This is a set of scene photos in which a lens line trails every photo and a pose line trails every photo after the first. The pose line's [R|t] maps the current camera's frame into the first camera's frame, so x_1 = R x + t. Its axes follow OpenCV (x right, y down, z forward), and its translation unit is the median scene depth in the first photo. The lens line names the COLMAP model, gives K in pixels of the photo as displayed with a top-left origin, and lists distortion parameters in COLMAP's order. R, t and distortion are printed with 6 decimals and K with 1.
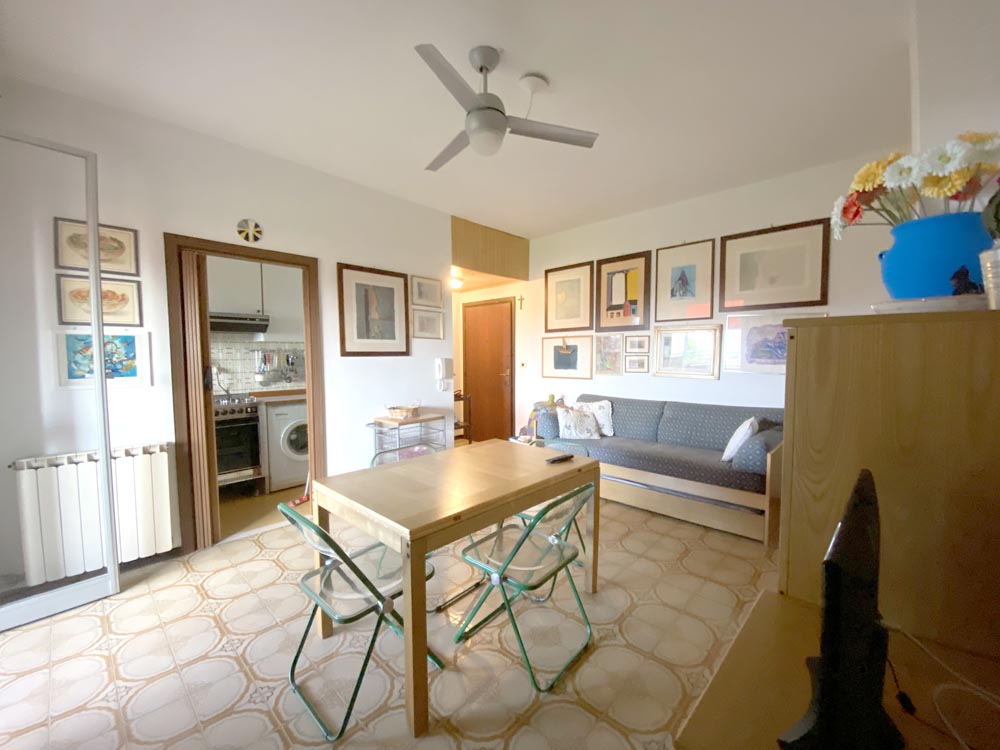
lens RADIAL K [[390.4, 0, 500.0], [0, 390.4, 375.0], [0, 0, 1]] dist [0.001054, -0.000042]
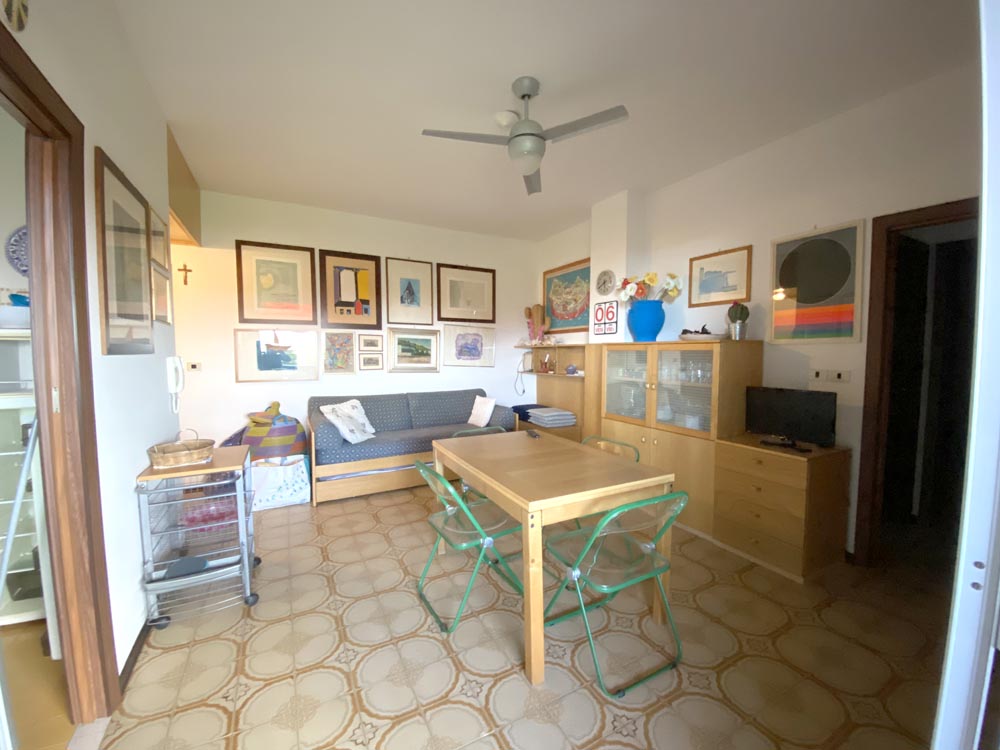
lens RADIAL K [[390.4, 0, 500.0], [0, 390.4, 375.0], [0, 0, 1]] dist [0.001054, -0.000042]
pose [[0.315661, -0.051933, 0.947450, -0.538821], [0.041759, 0.998294, 0.040807, -0.020488], [-0.947953, 0.026684, 0.317291, 0.340077]]
